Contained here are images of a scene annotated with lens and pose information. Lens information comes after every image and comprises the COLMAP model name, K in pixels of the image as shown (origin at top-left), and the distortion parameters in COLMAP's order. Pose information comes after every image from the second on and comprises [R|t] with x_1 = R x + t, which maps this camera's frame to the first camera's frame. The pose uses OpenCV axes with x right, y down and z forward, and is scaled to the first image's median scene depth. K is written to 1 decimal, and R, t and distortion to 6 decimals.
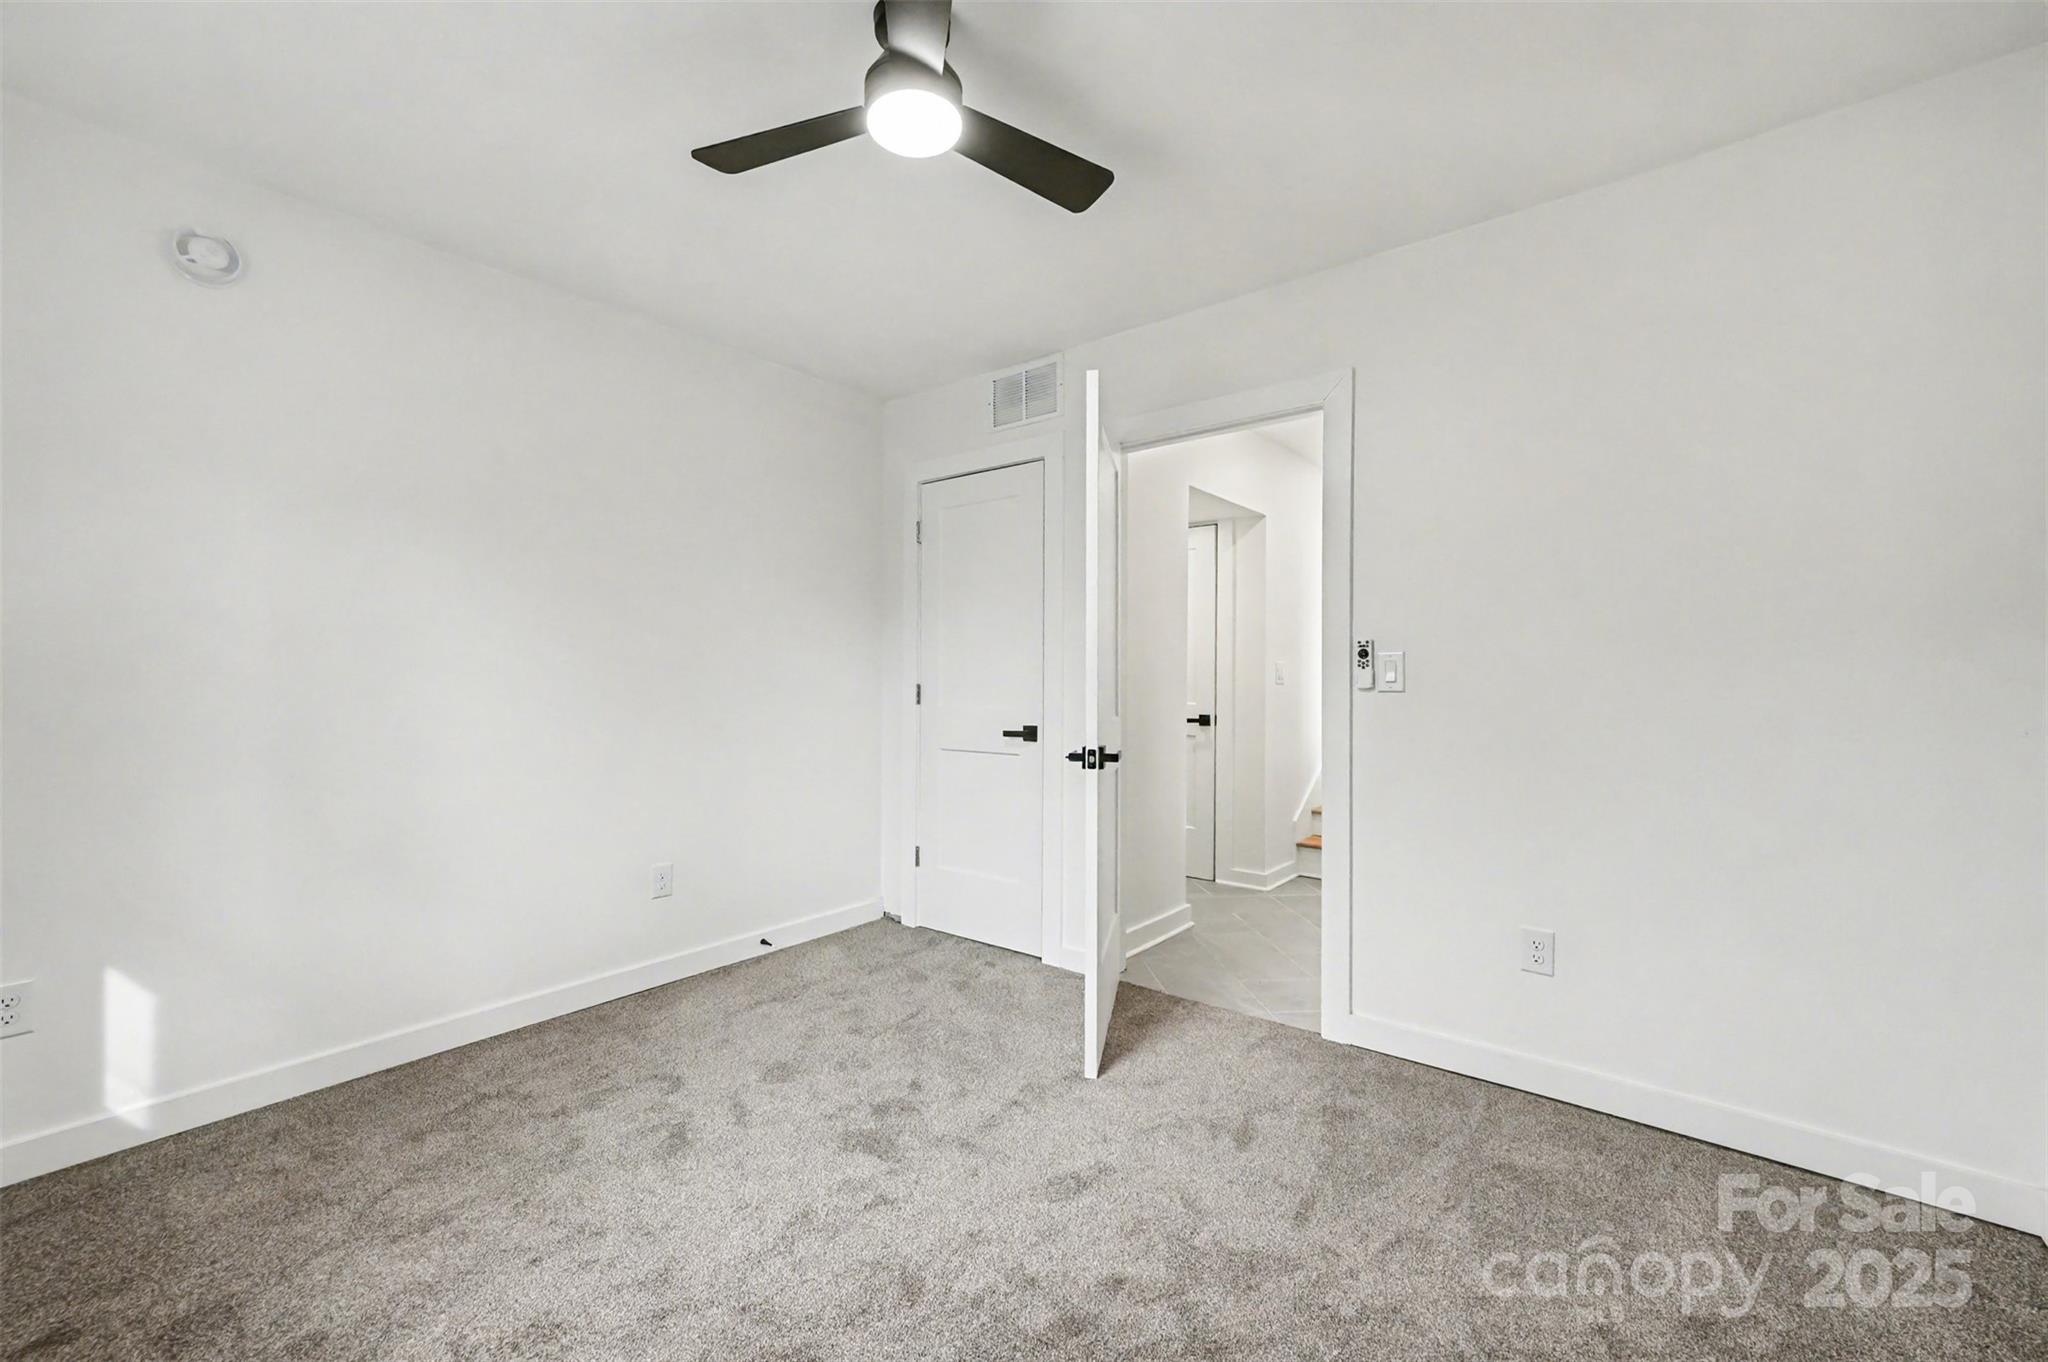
lens RADIAL K [[844.9, 0, 1024.0], [0, 844.9, 681.0], [0, 0, 1]] dist [0.030552, 0.000228]
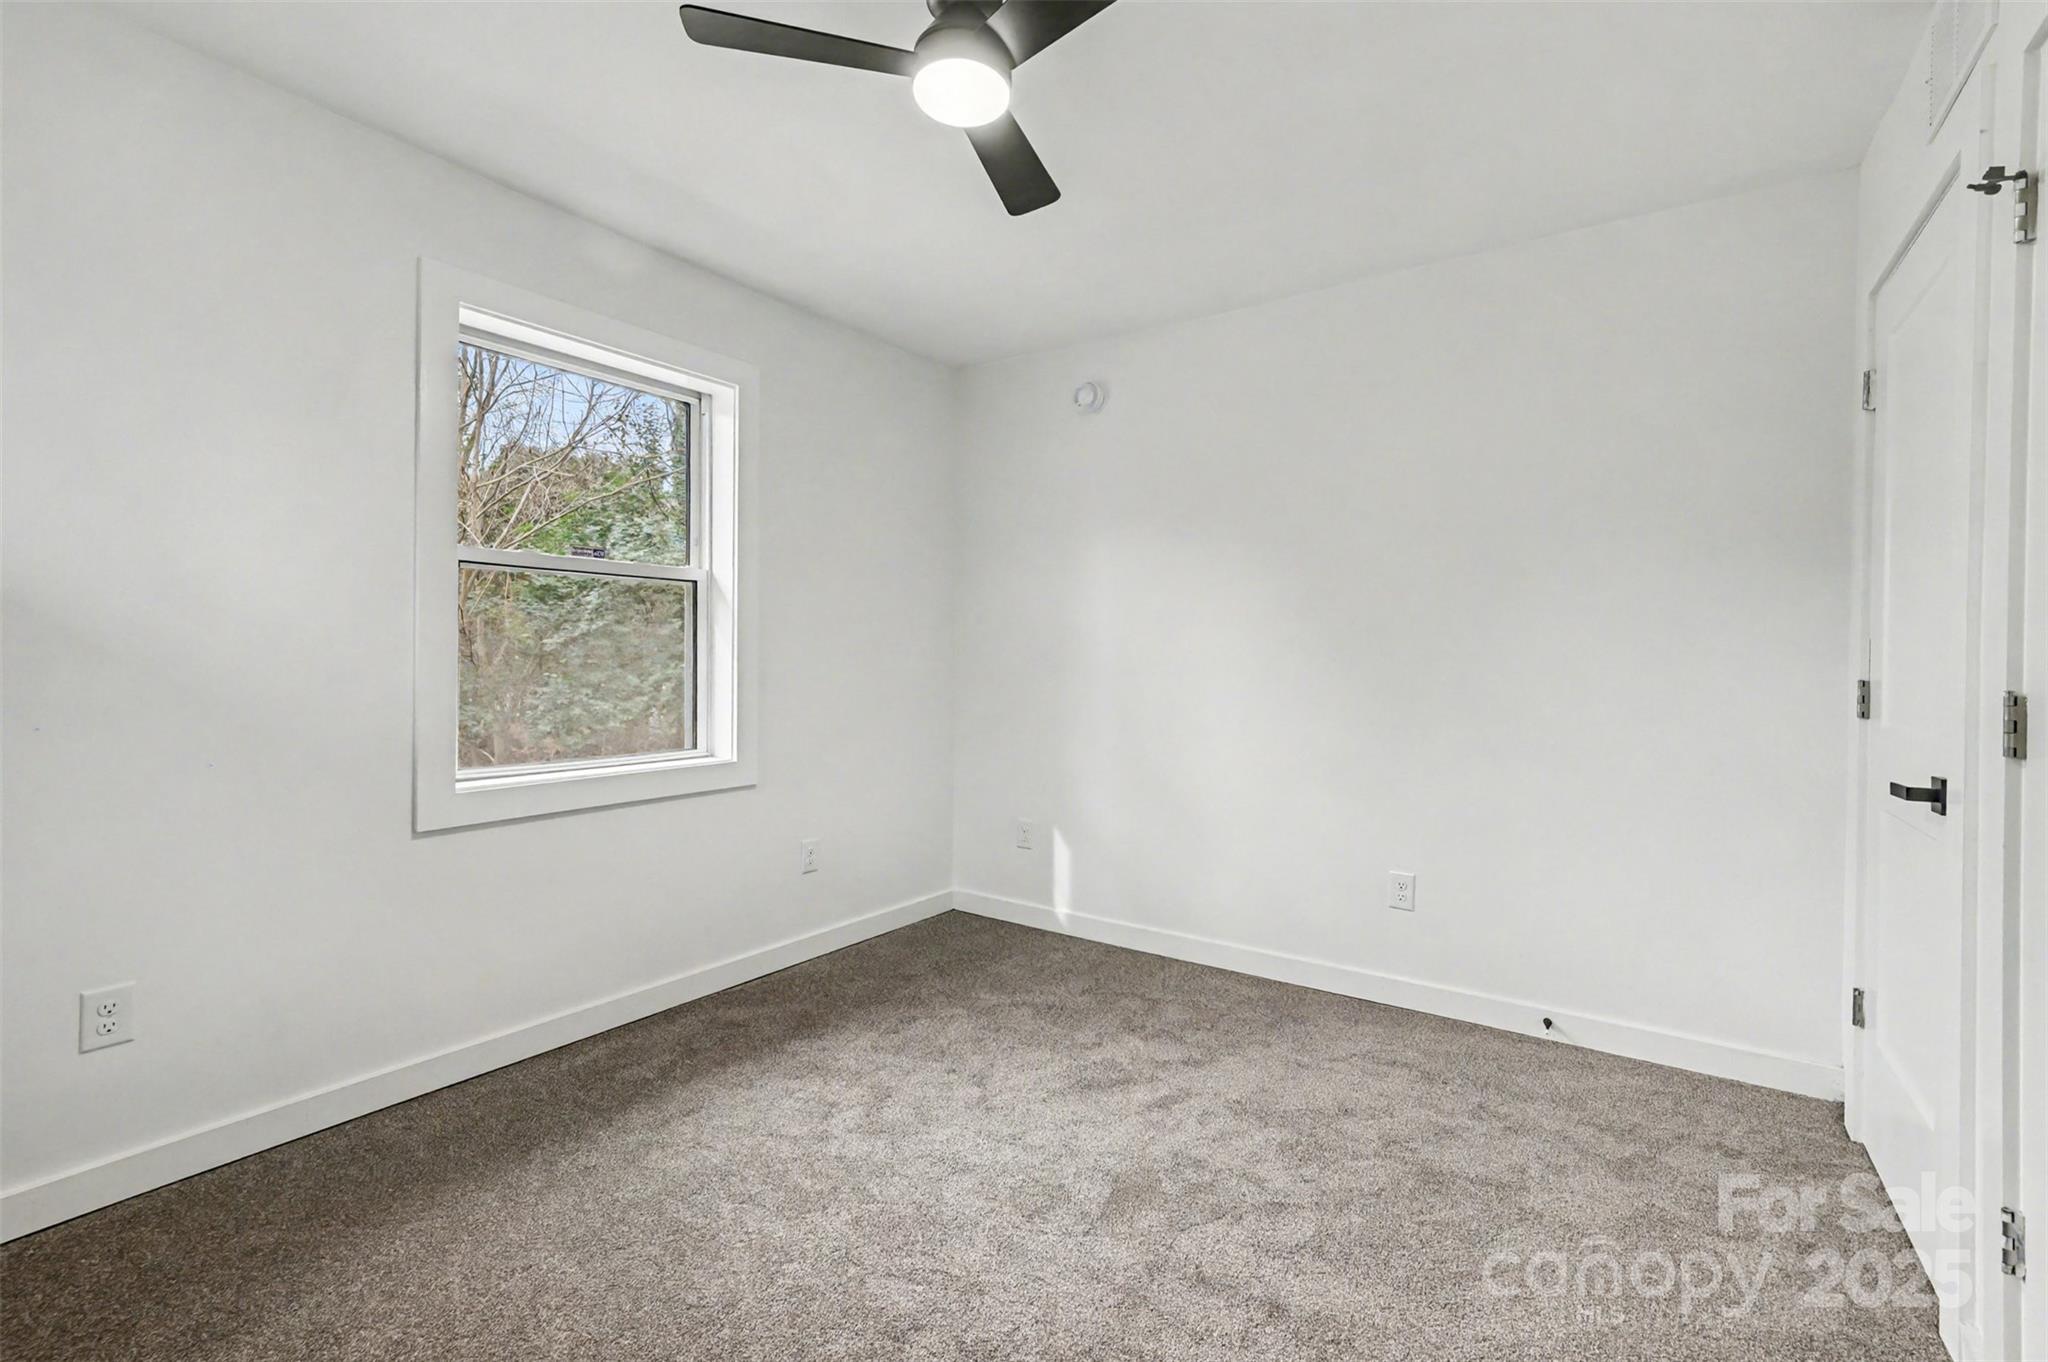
lens RADIAL K [[867.4, 0, 1024.0], [0, 867.4, 681.0], [0, 0, 1]] dist [-0.000846, -0.000033]
pose [[0.066665, 0.021768, -0.997538, 0.568083], [-0.013369, 0.999692, 0.020921, -0.000033], [0.997686, 0.011942, 0.066936, 0.681206]]
